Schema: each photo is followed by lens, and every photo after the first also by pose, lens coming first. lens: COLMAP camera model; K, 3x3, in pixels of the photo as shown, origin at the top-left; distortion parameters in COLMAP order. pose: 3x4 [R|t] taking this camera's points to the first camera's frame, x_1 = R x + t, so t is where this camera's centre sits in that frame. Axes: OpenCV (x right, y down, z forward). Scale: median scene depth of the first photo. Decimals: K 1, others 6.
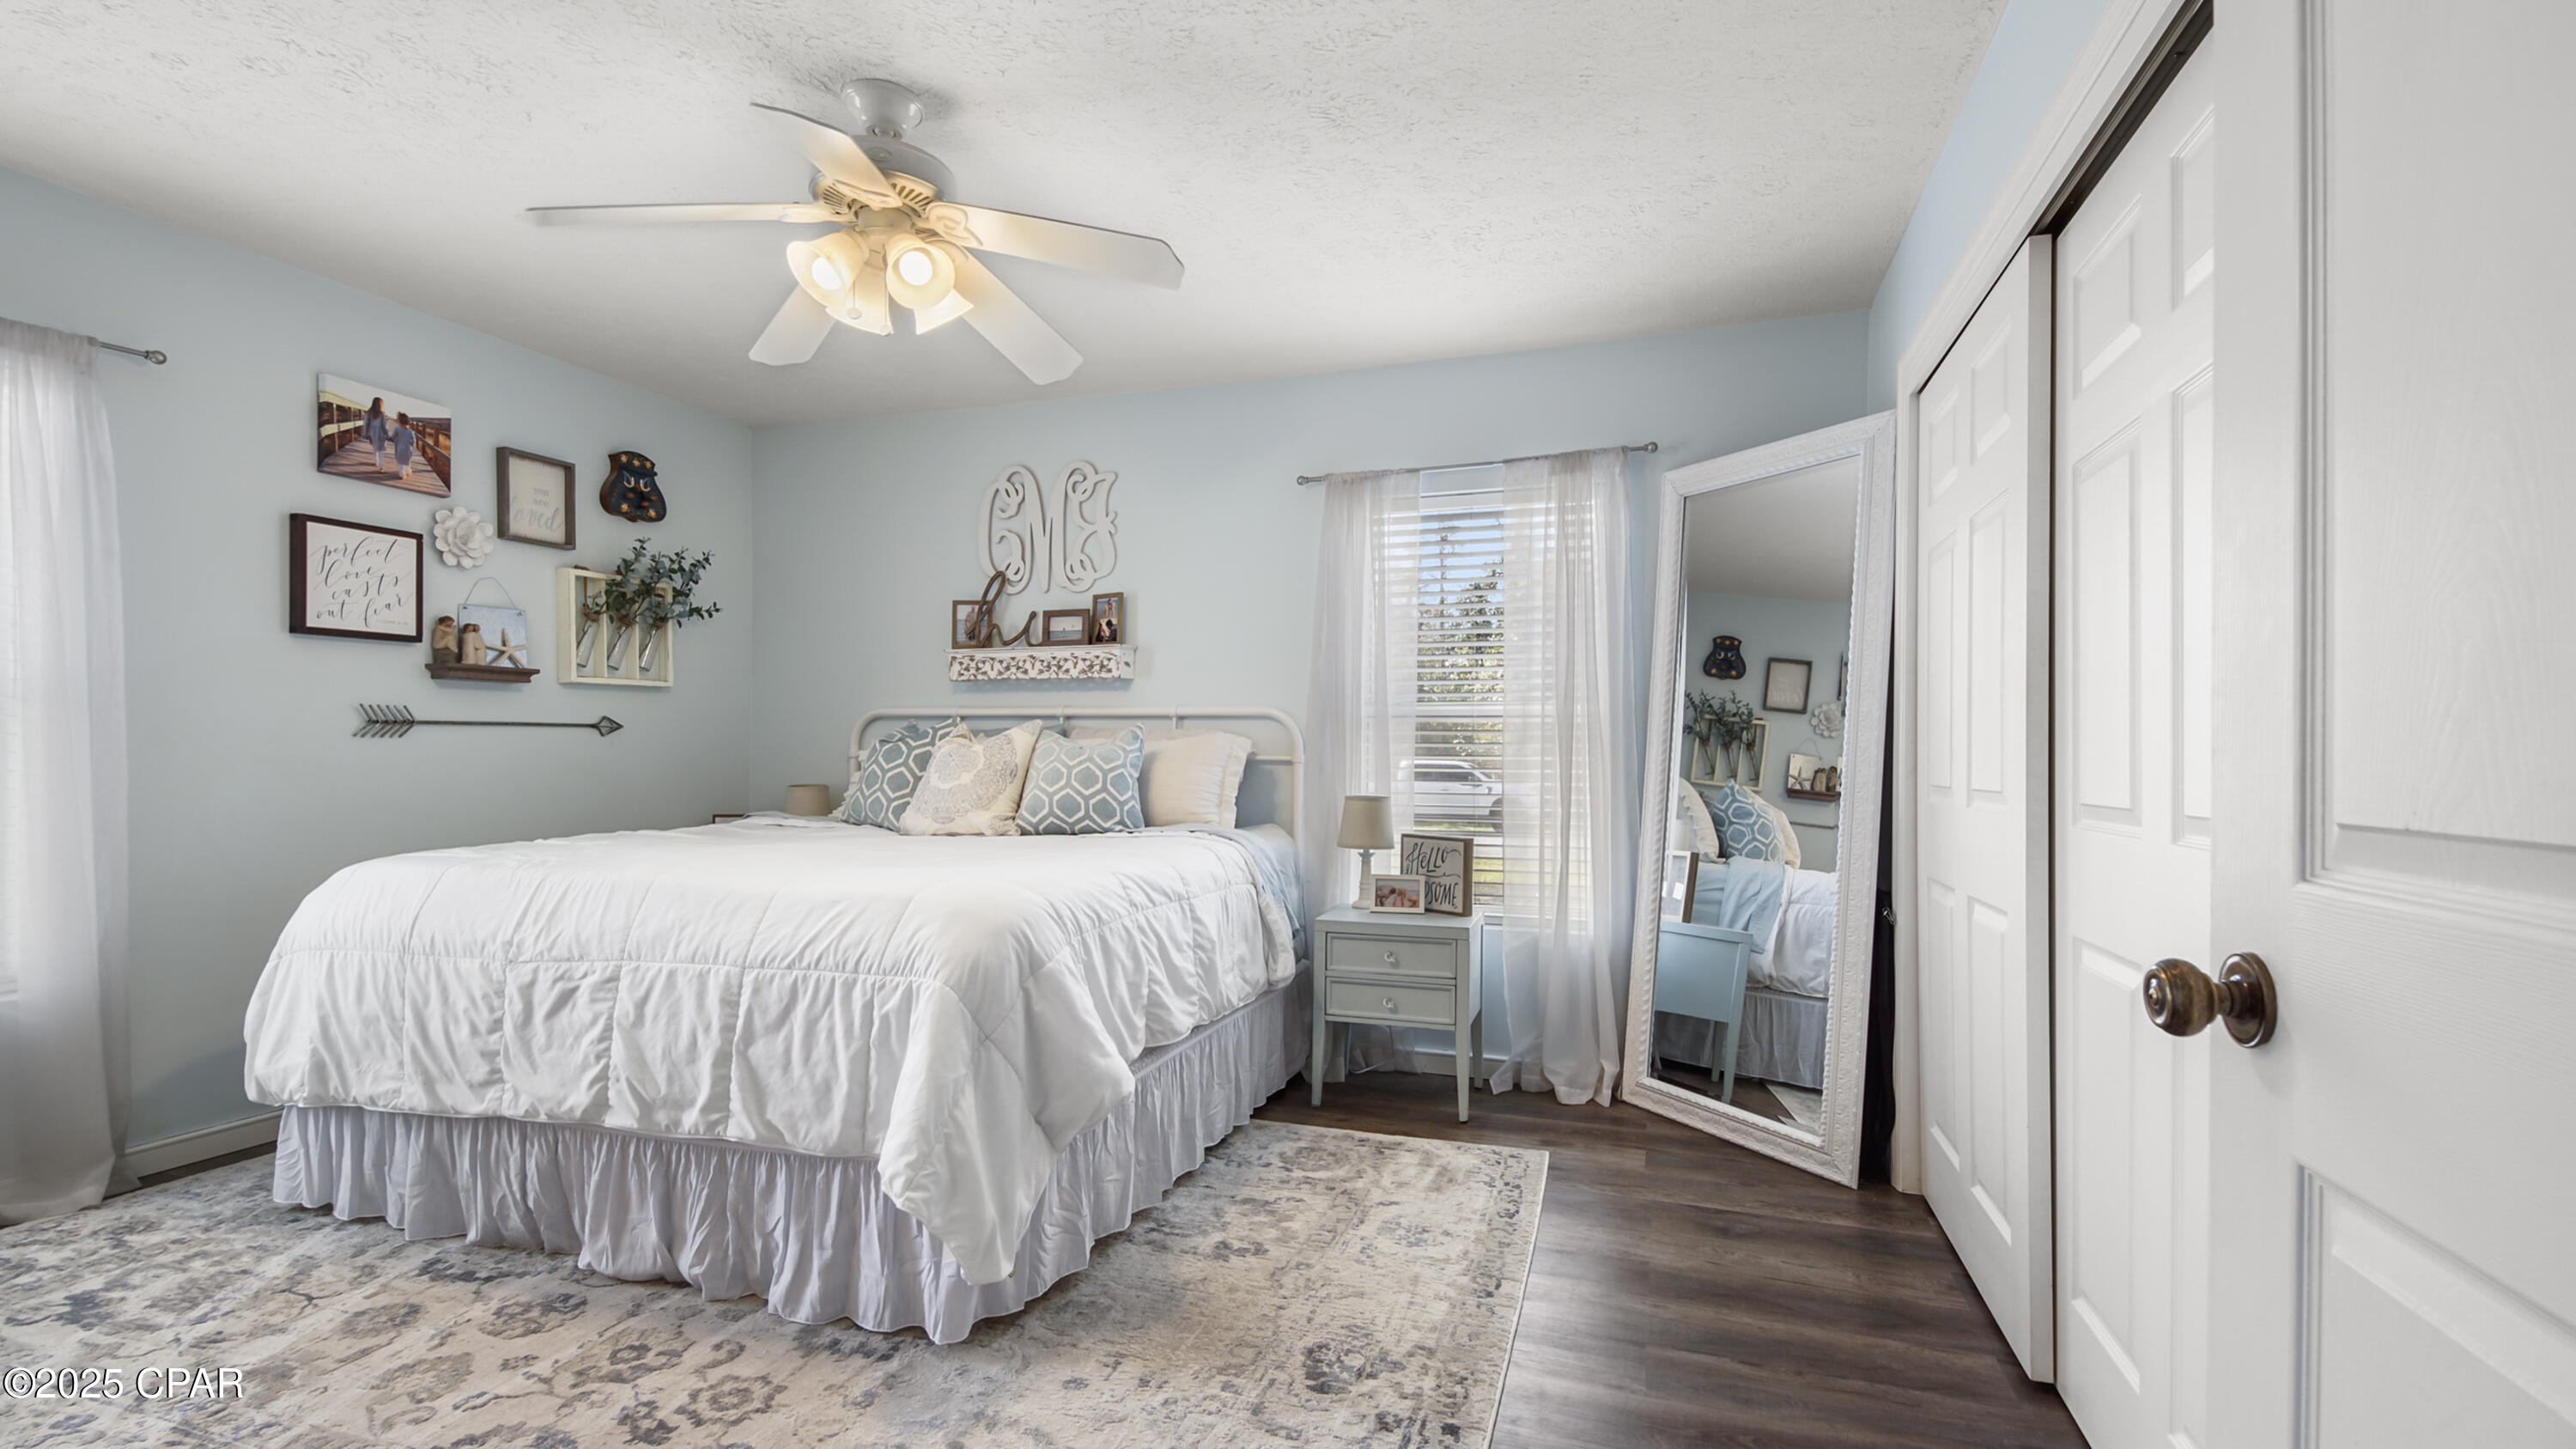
lens RADIAL K [[1125.4, 0, 1272.7], [0, 1125.4, 754.2], [0, 0, 1]] dist [0.022597, -0.006895]
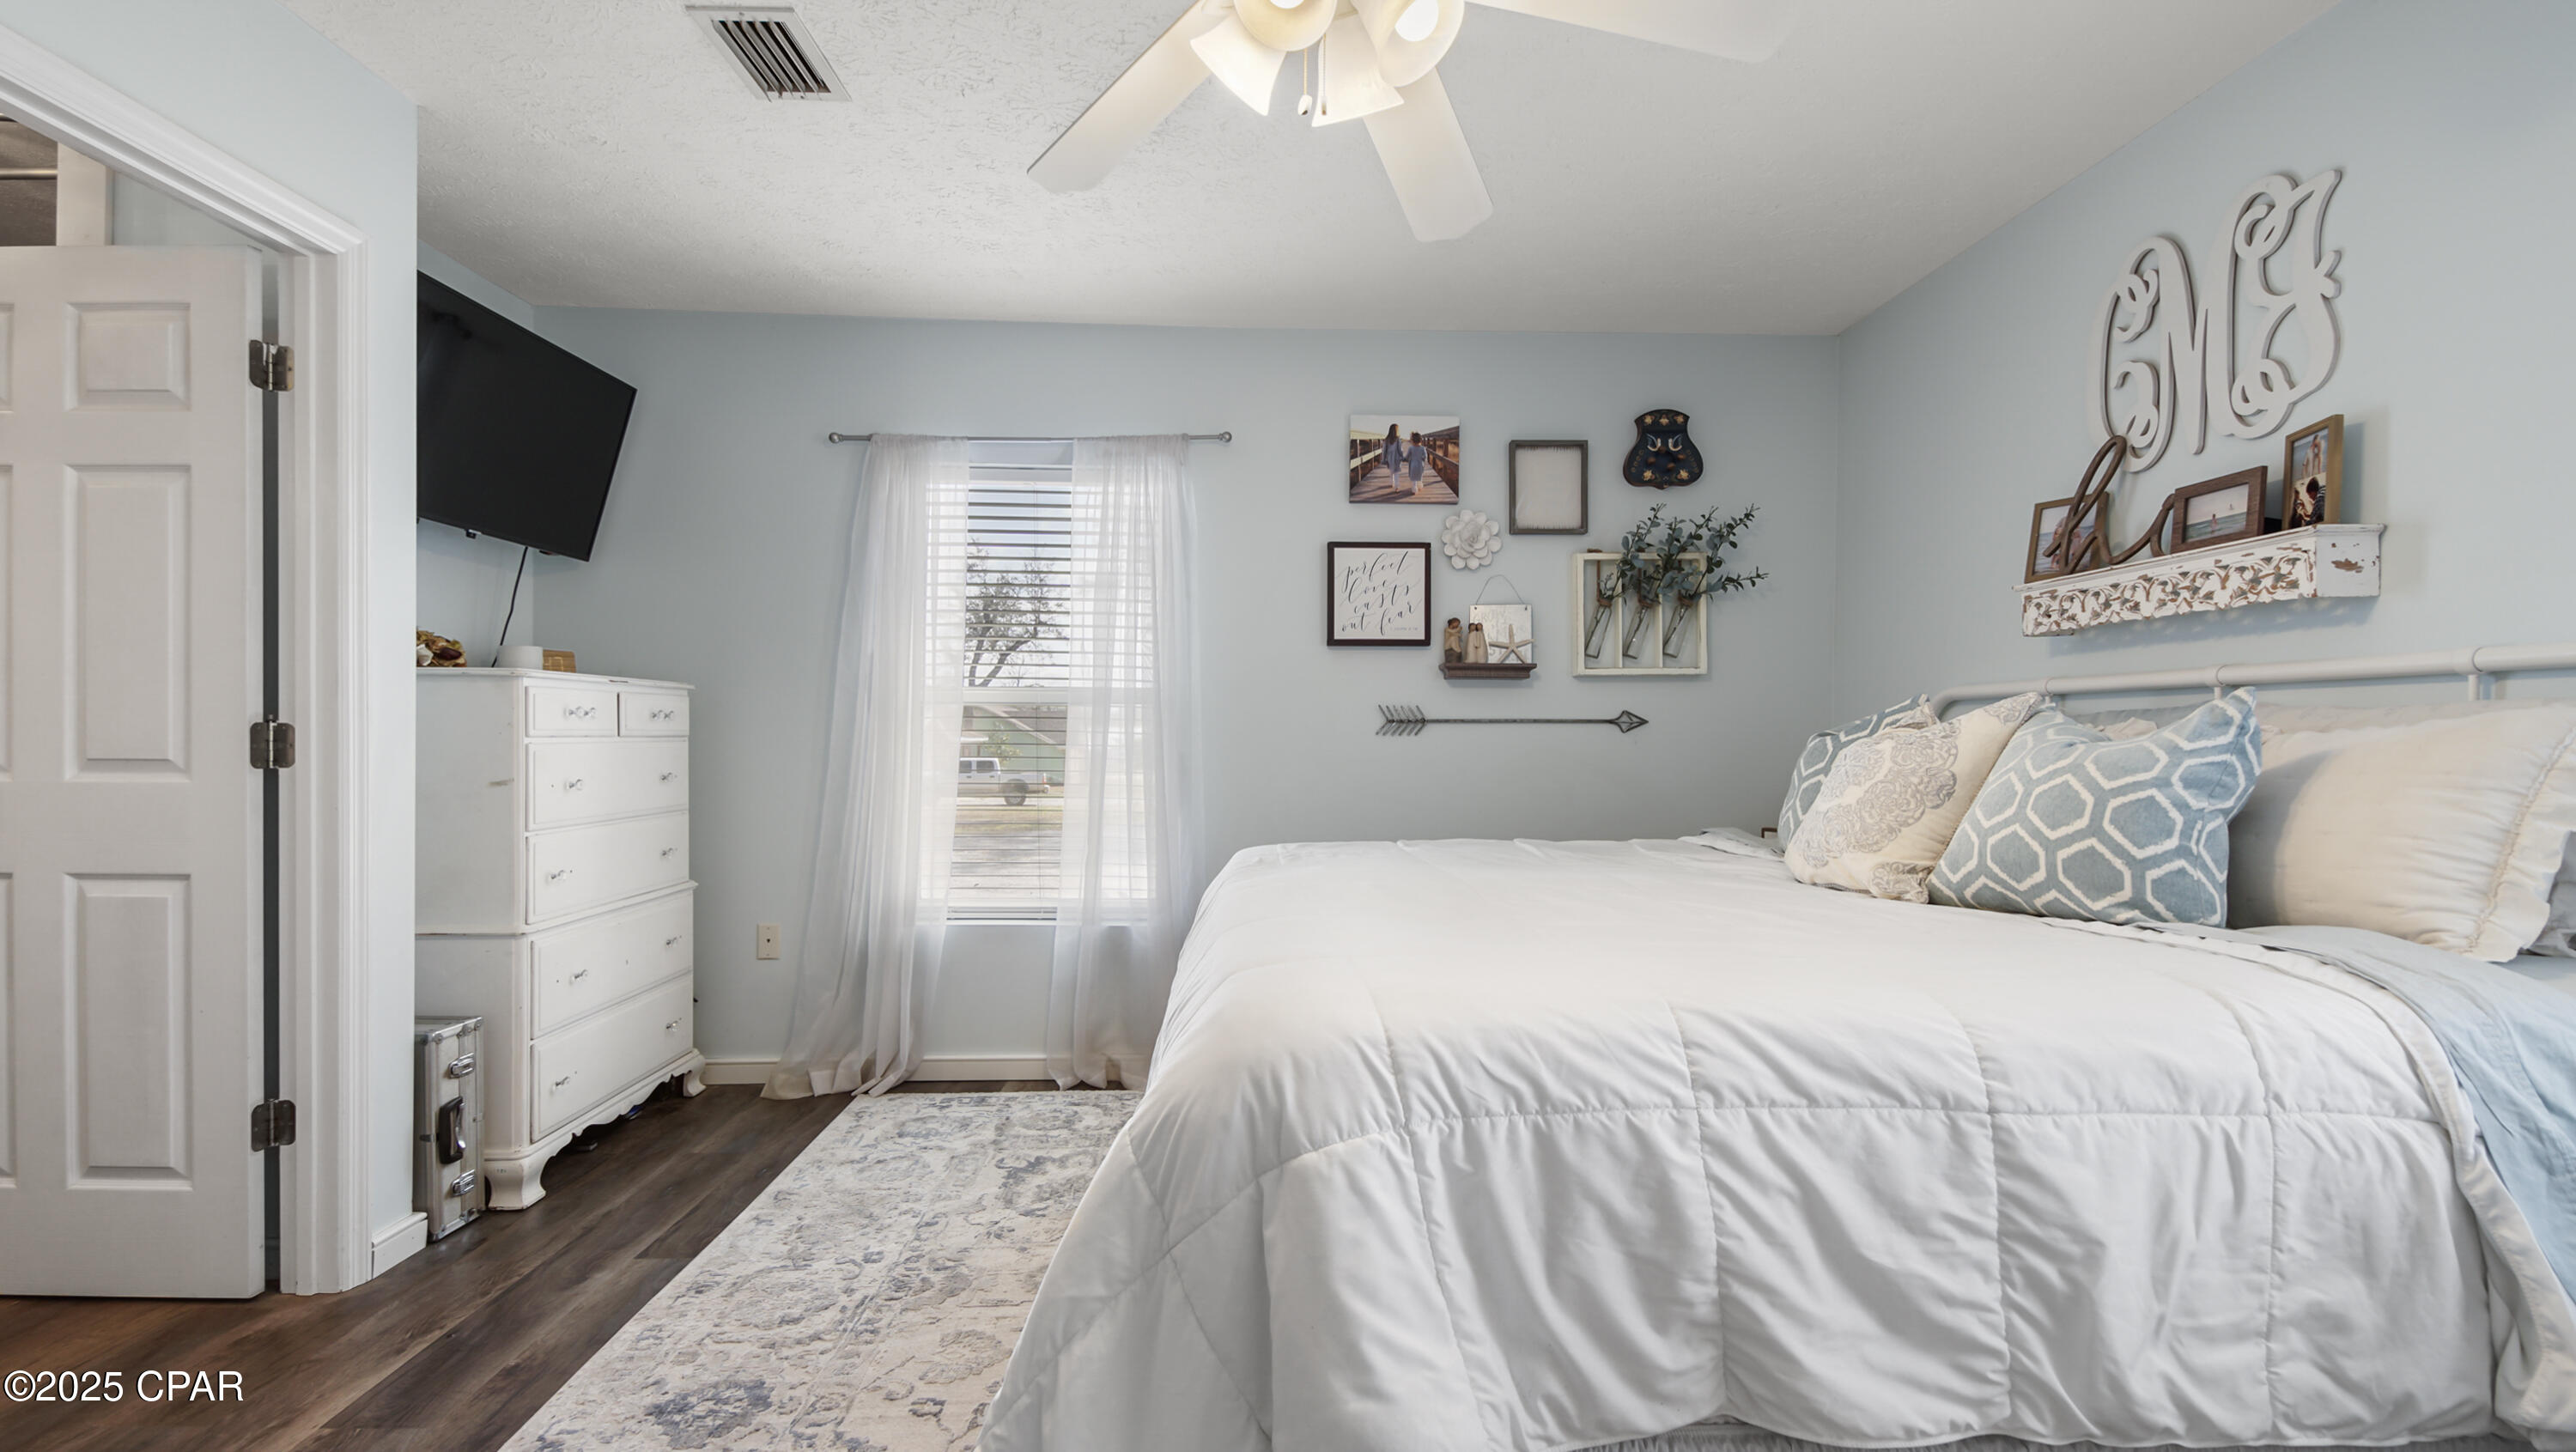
lens RADIAL K [[1125.2, 0, 1301.9], [0, 1125.2, 745.2], [0, 0, 1]] dist [0.022597, -0.006895]
pose [[0.368098, -0.000573, -0.929787, 0.178265], [-0.006259, 0.999976, -0.003094, -0.001815], [0.929766, 0.006958, 0.368085, 0.505108]]
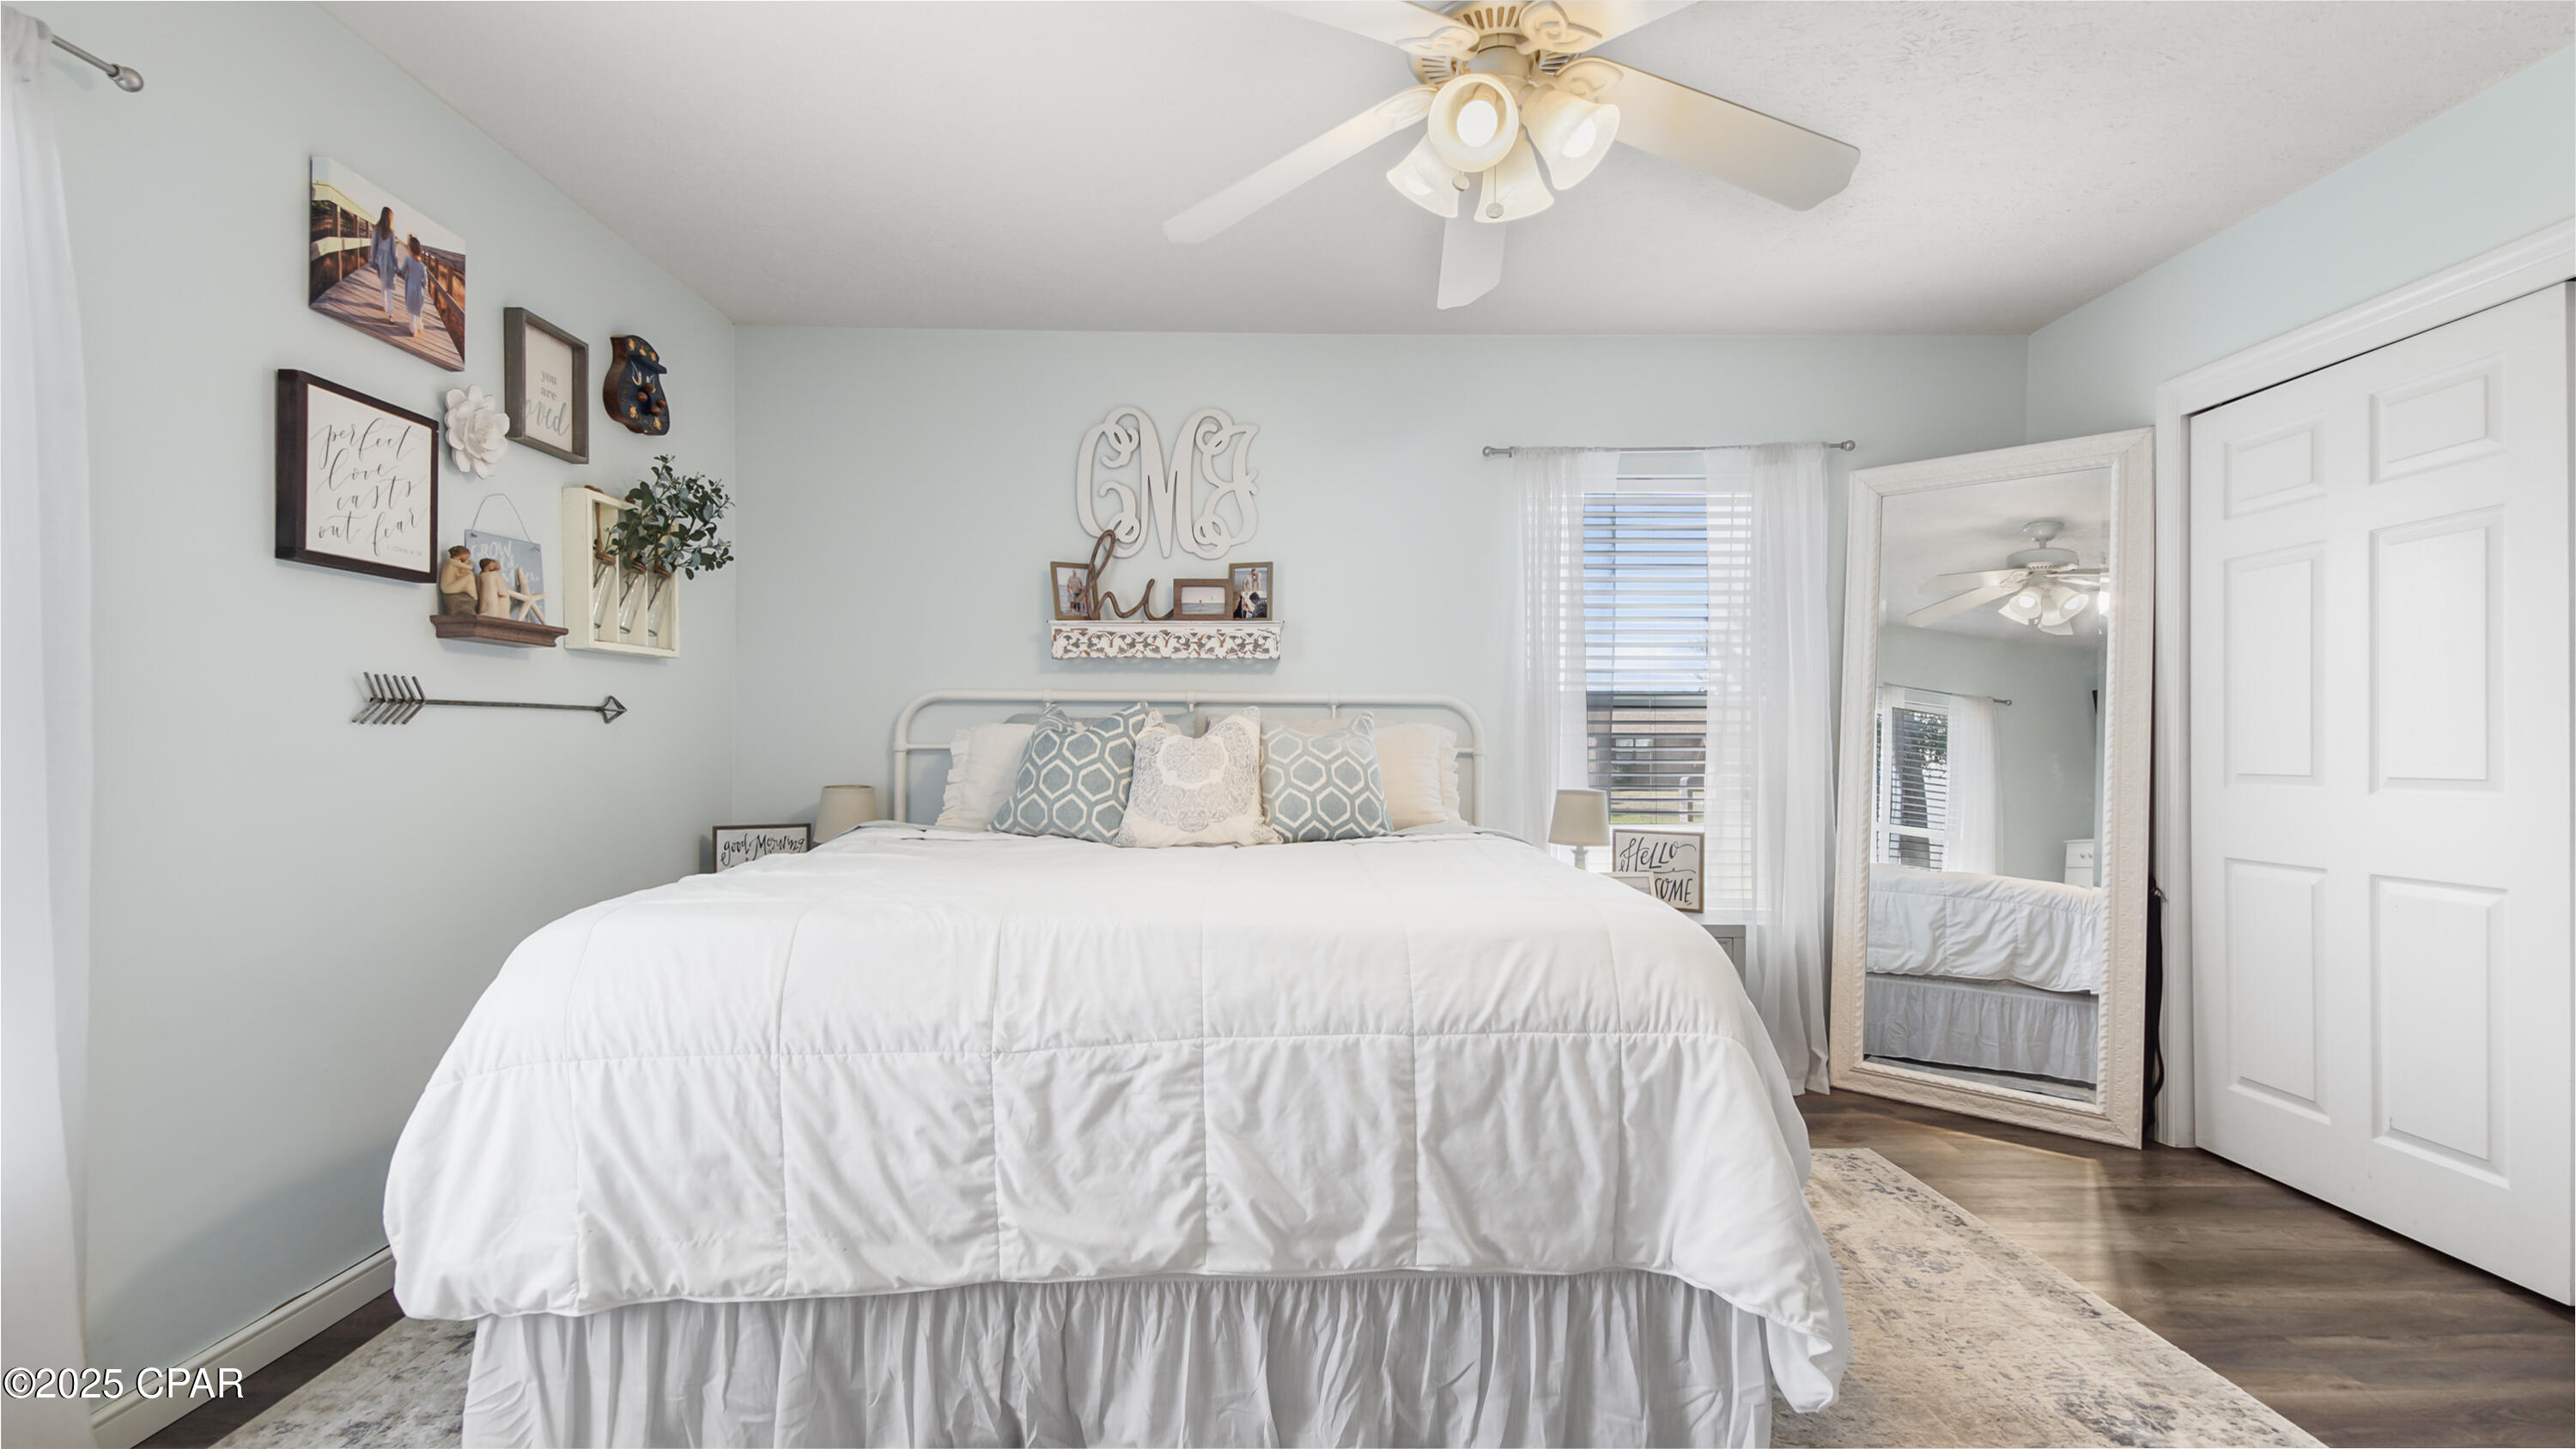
lens RADIAL K [[1125.0, 0, 1275.7], [0, 1125.0, 741.2], [0, 0, 1]] dist [0.022597, -0.006895]
pose [[0.944801, -0.001280, 0.327641, -0.499361], [0.002250, 0.999994, -0.002584, -0.002144], [-0.327636, 0.003179, 0.944799, 0.204371]]
